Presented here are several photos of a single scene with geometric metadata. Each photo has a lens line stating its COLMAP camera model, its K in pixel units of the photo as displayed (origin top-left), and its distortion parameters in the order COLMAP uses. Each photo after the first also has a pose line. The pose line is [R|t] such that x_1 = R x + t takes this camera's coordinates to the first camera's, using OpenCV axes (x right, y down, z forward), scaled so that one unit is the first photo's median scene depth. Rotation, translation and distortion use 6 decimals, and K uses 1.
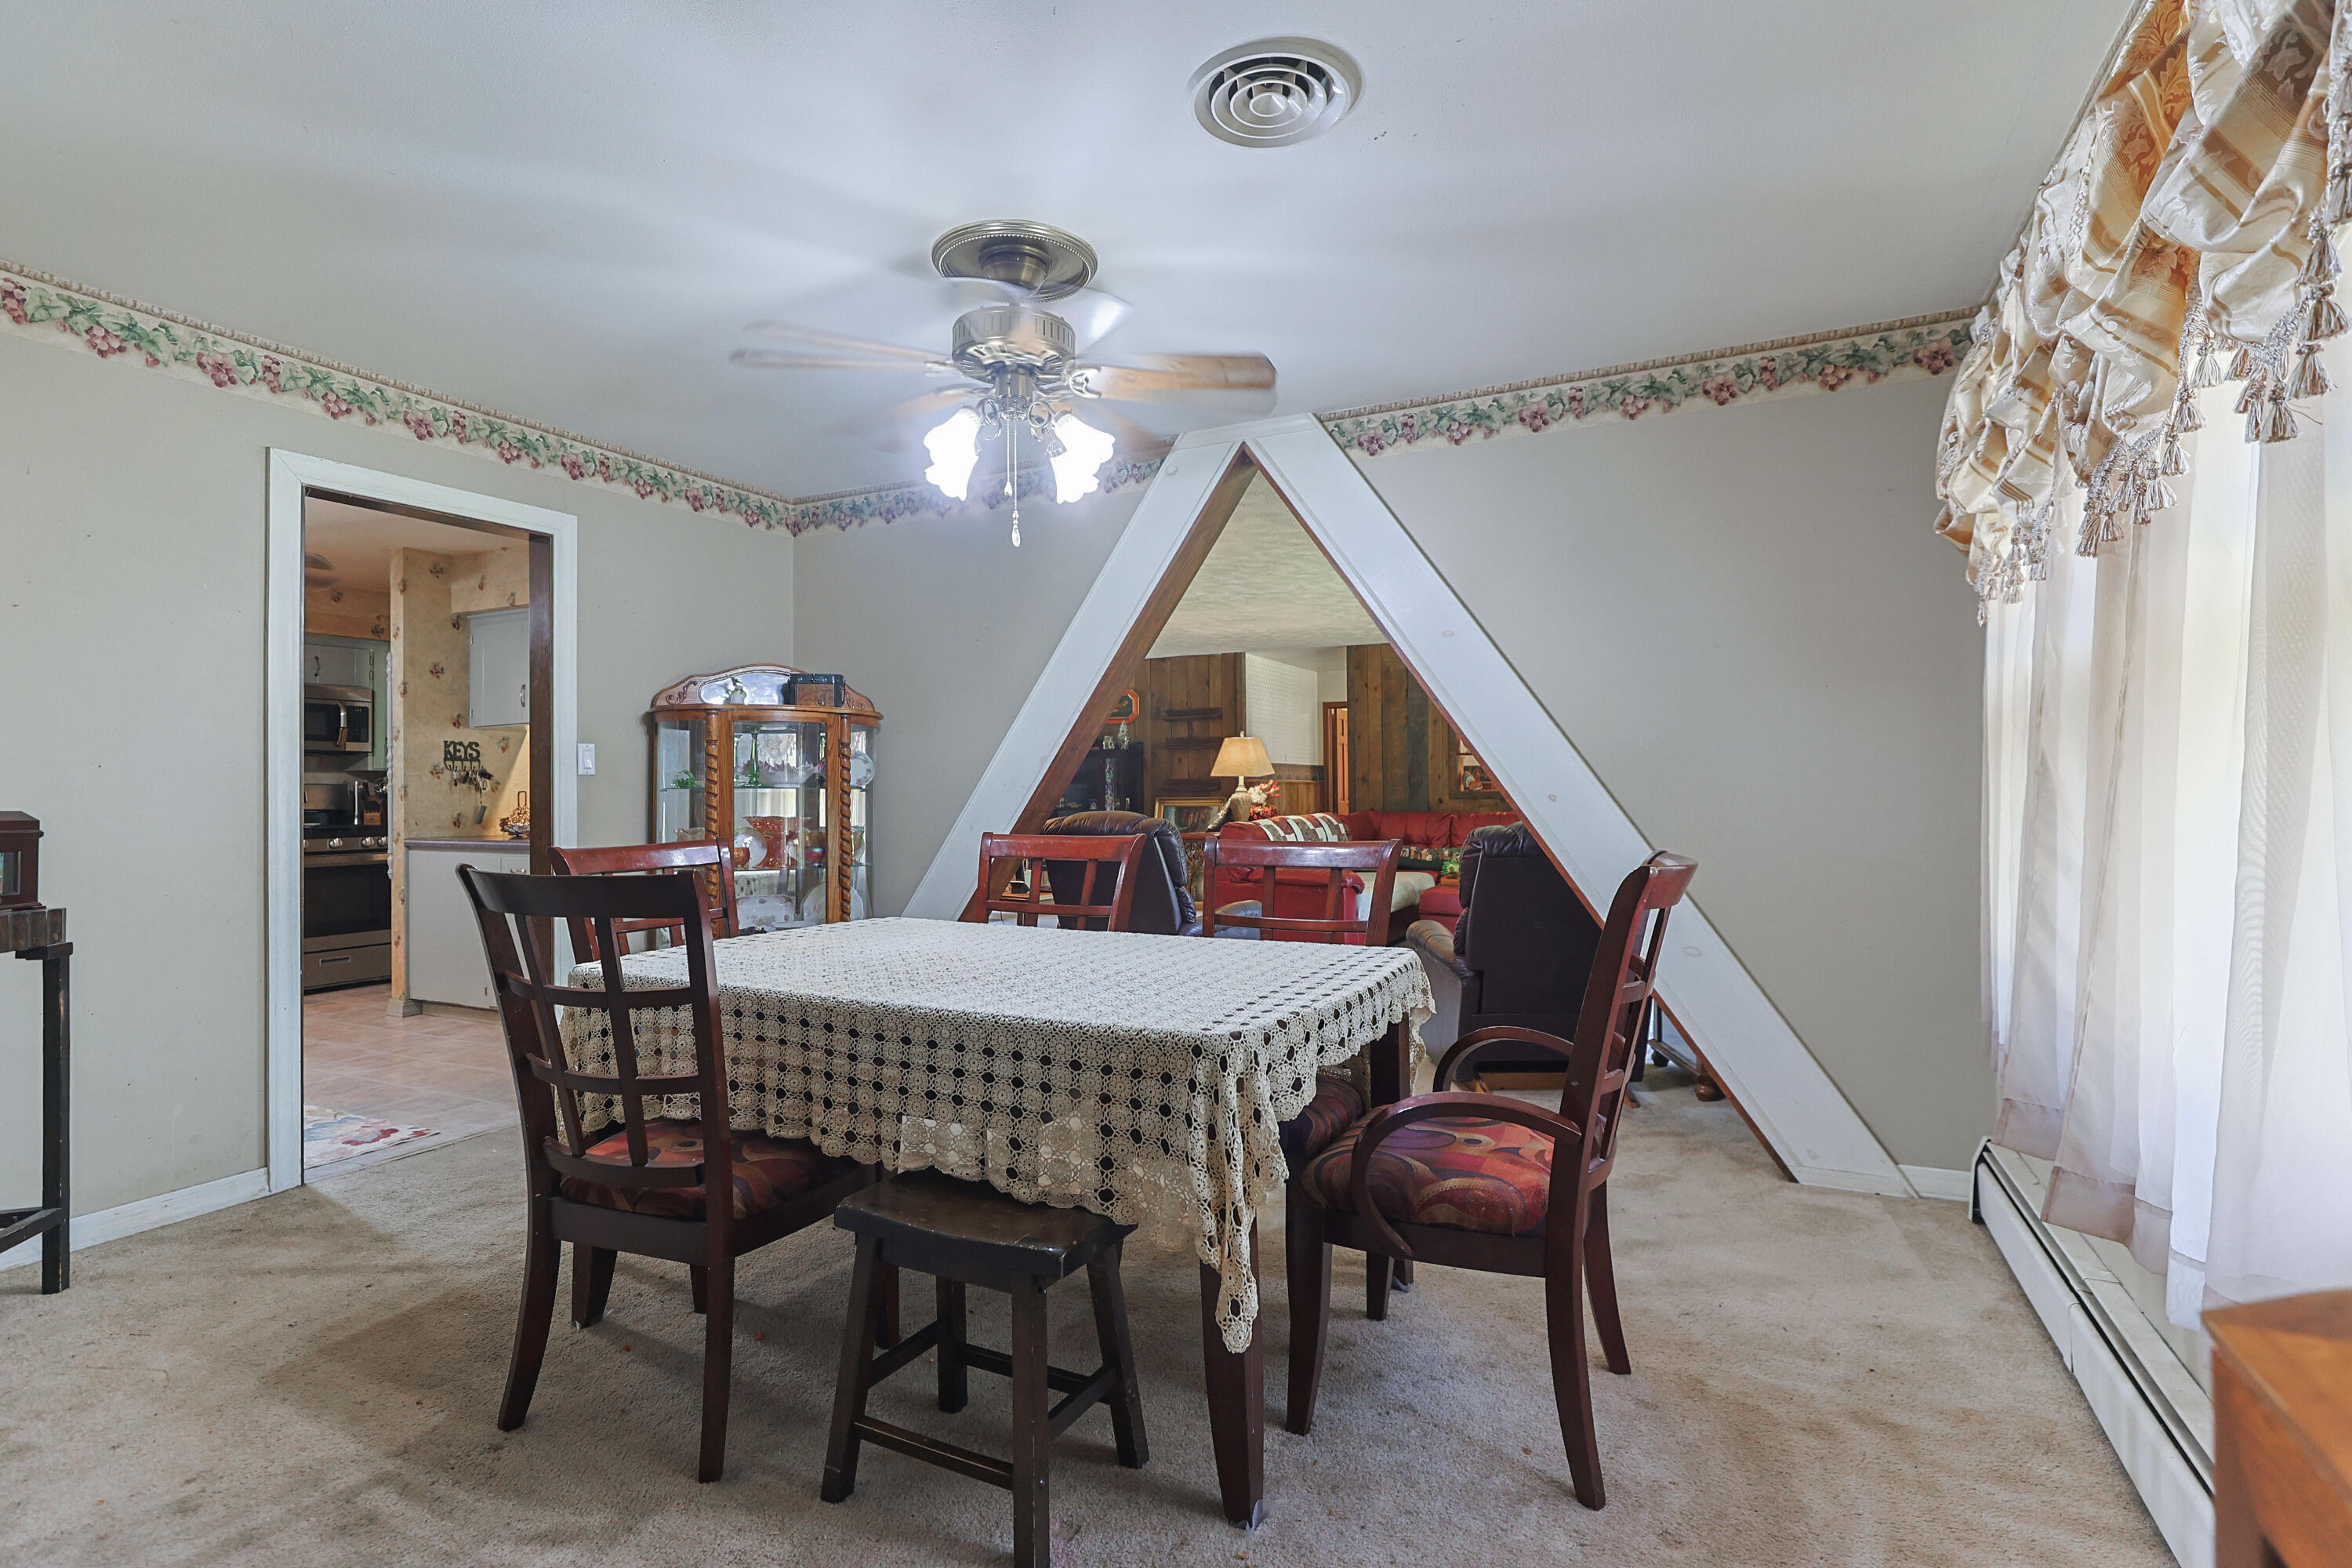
lens RADIAL K [[1137.3, 0, 1184.8], [0, 1137.3, 775.0], [0, 0, 1]] dist [-0.014803, 0.011470]
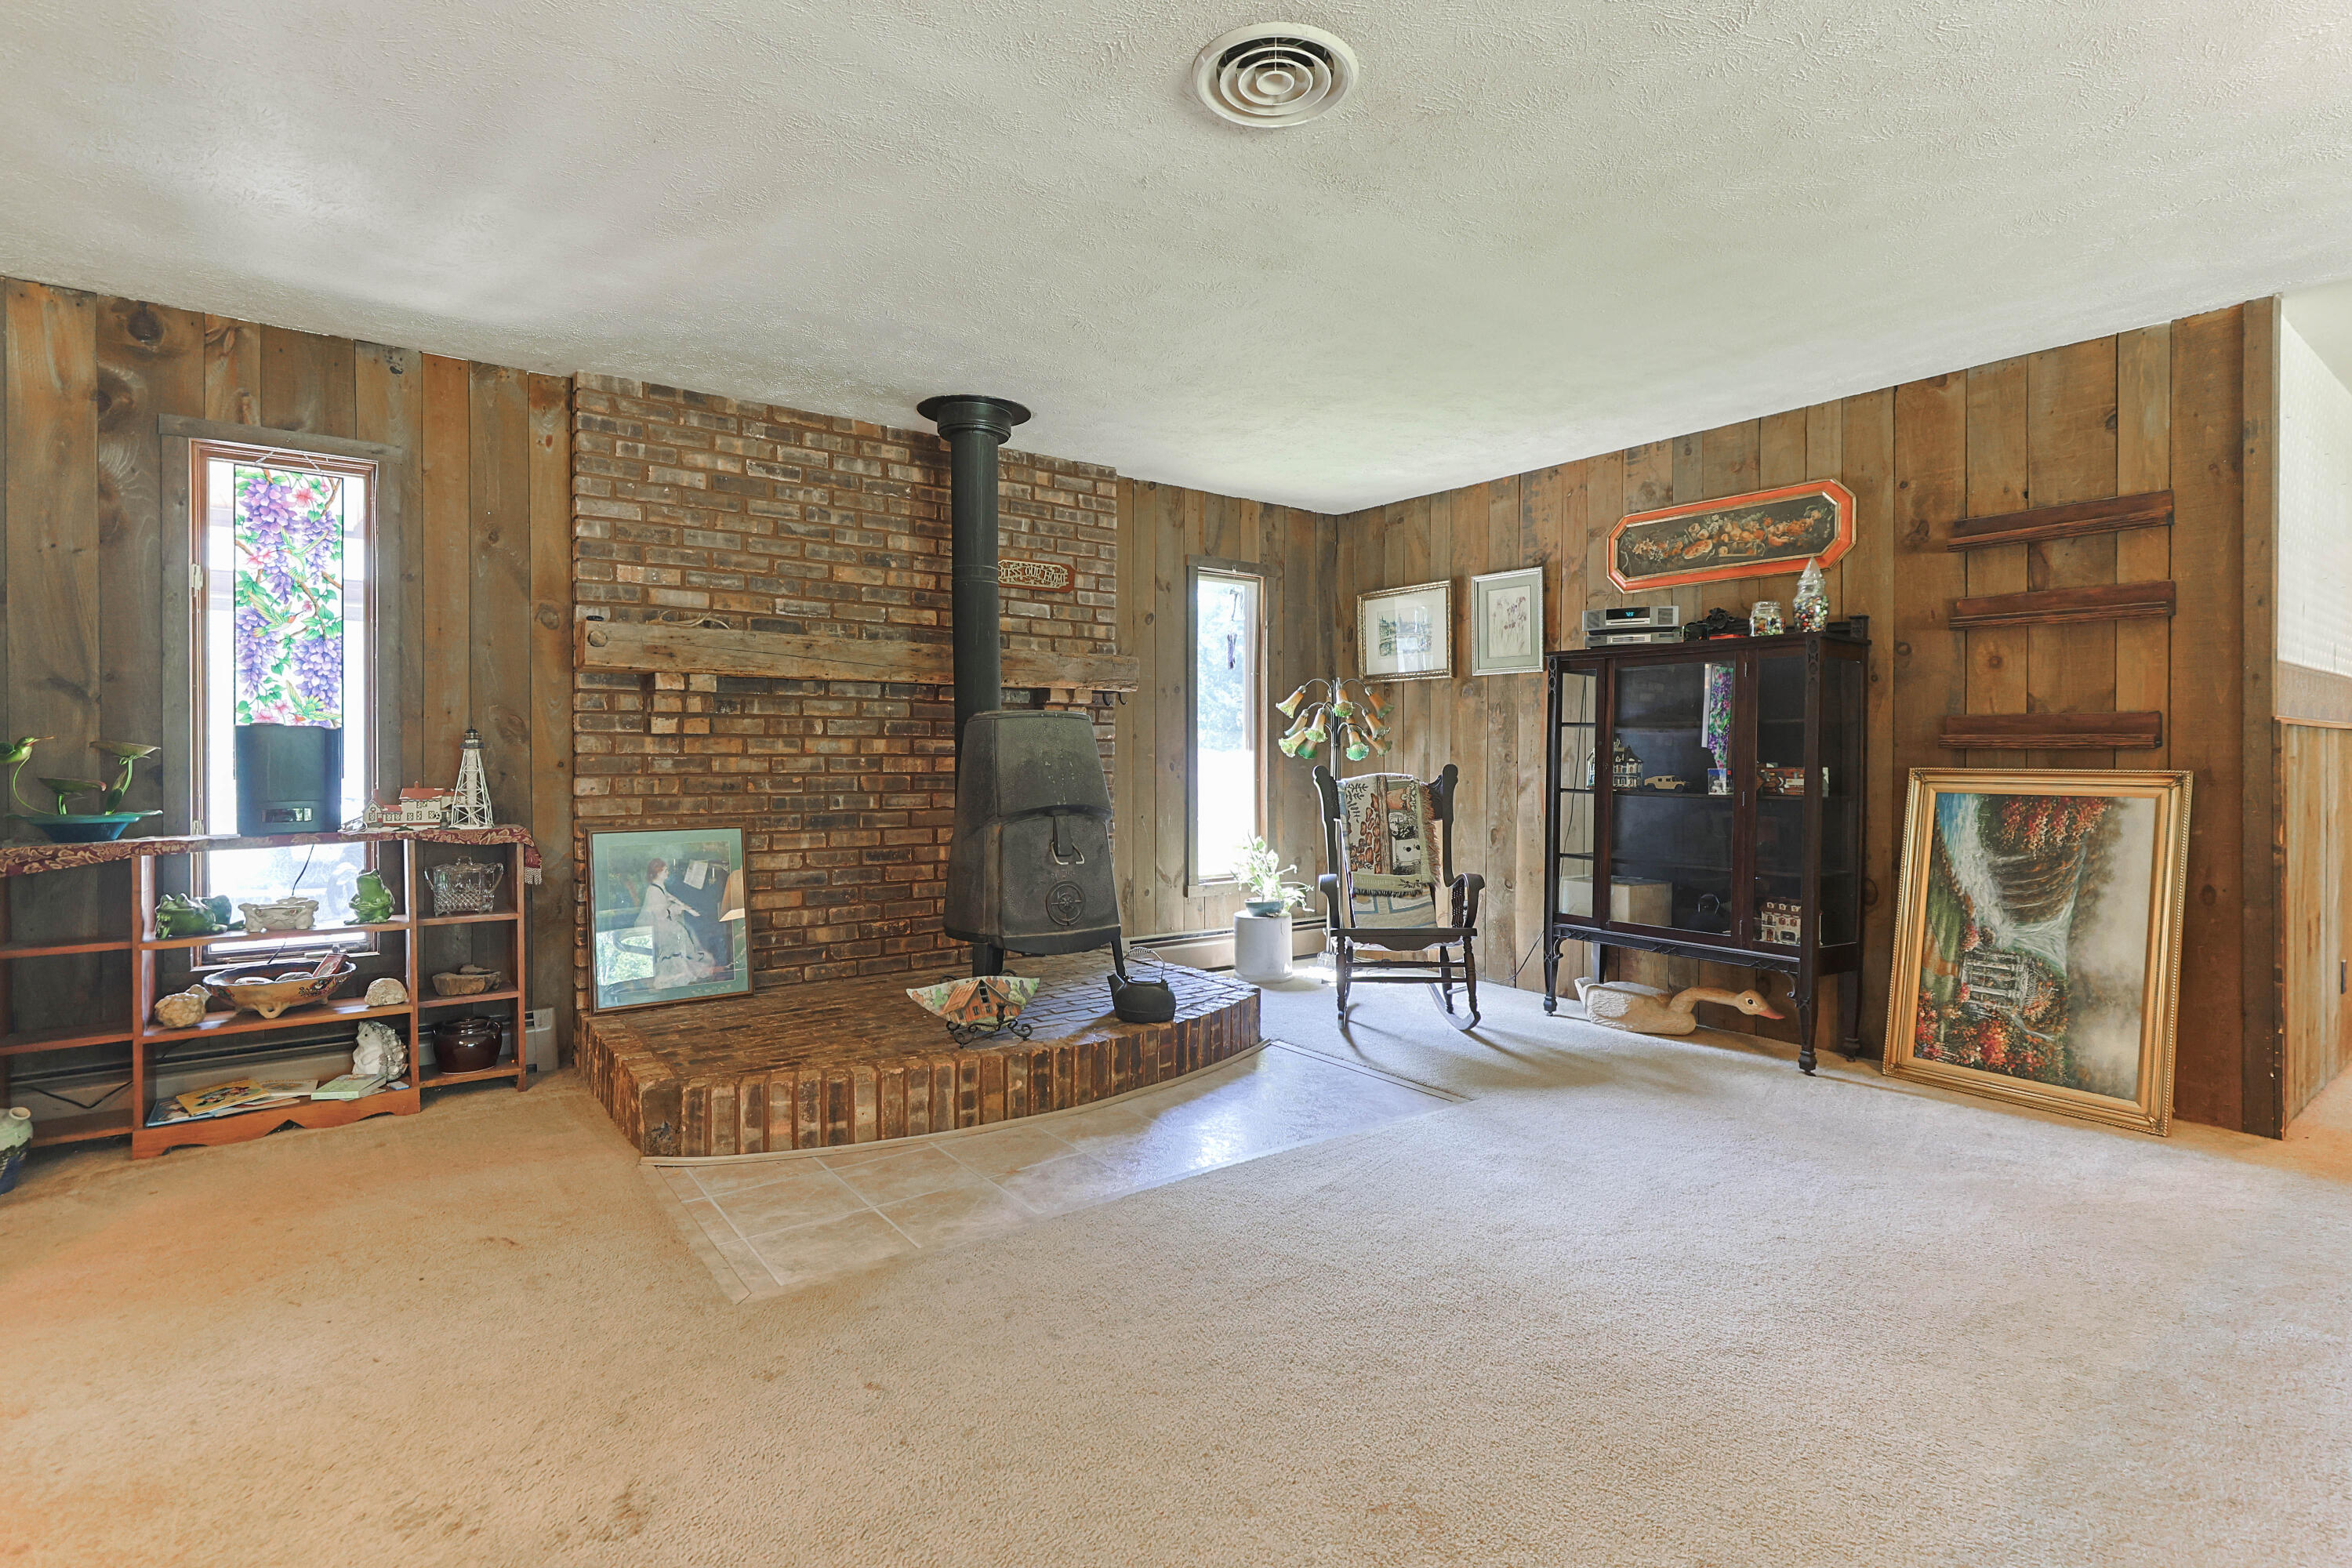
lens RADIAL K [[1125.5, 0, 1205.7], [0, 1125.5, 755.8], [0, 0, 1]] dist [-0.006817, 0.000392]
pose [[0.897946, 0.011509, -0.439954, -0.071842], [-0.003227, 0.999803, 0.019567, 0.010021], [0.440093, -0.016150, 0.897807, 0.602536]]
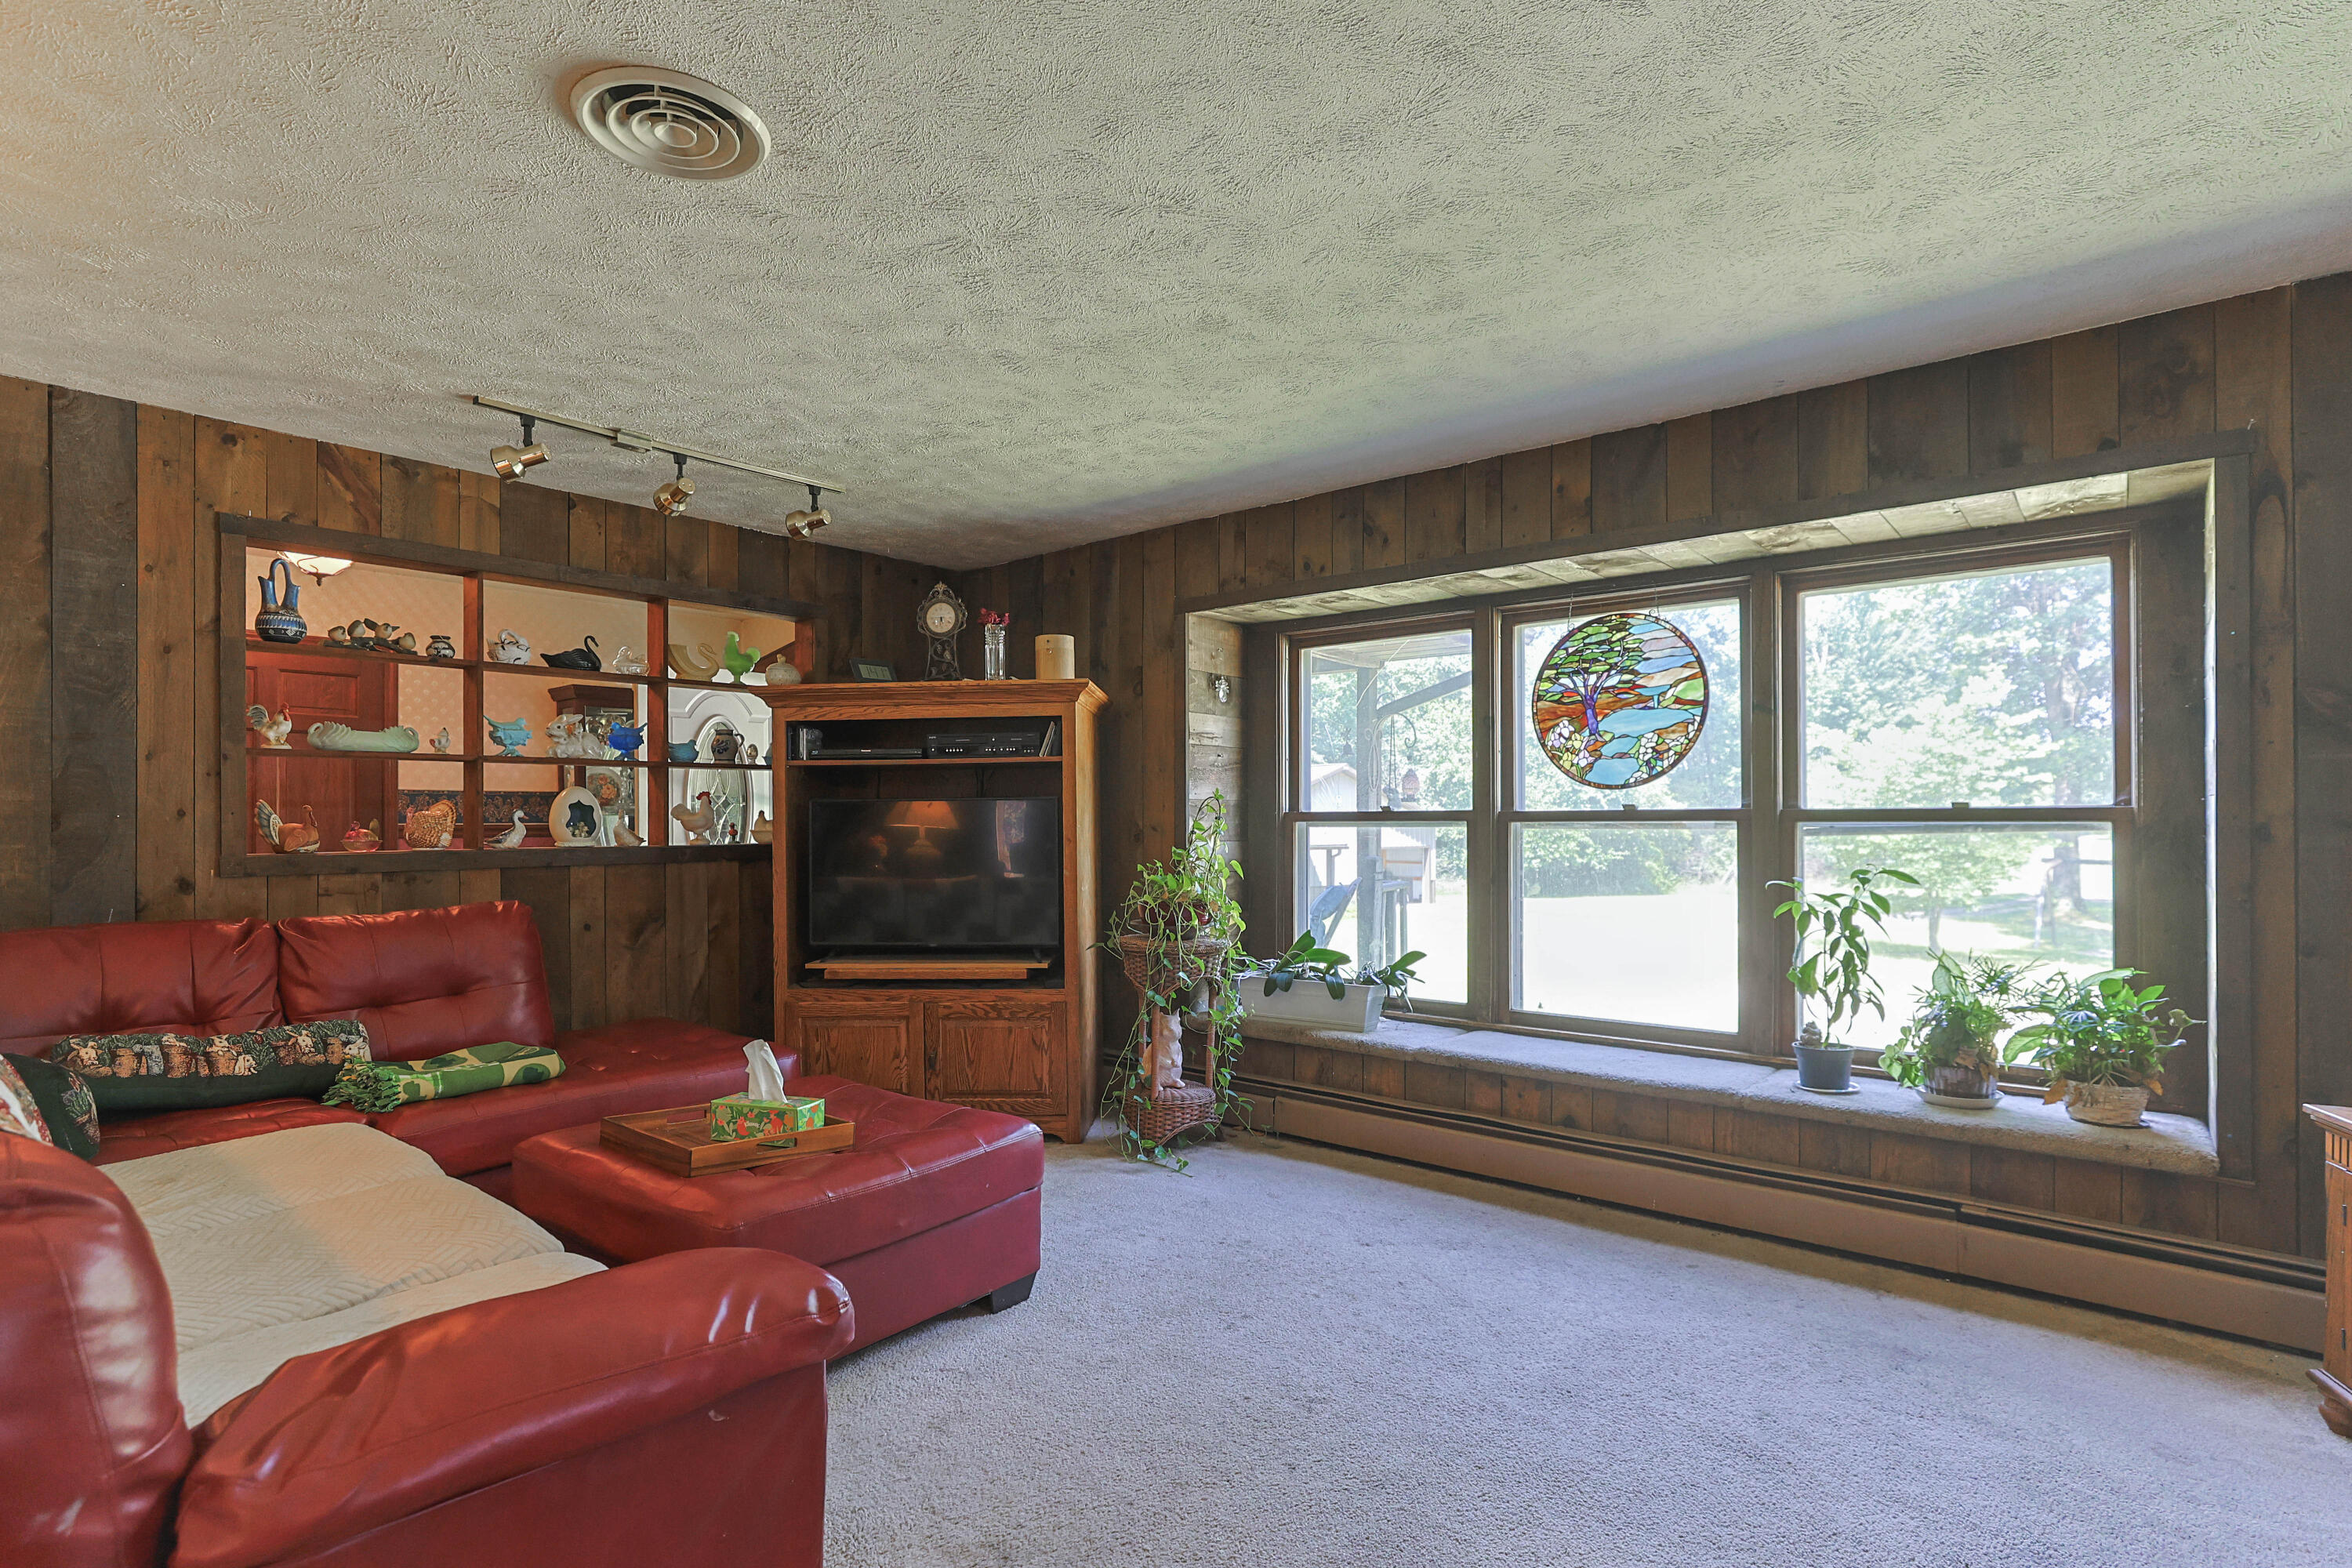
lens RADIAL K [[1149.0, 0, 1165.9], [0, 1149.0, 814.3], [0, 0, 1]] dist [-0.020257, 0.012220]
pose [[0.247477, 0.012537, 0.968813, -0.029959], [-0.011953, 0.999880, -0.009886, 0.001404], [-0.968820, -0.009134, 0.247597, 0.581511]]
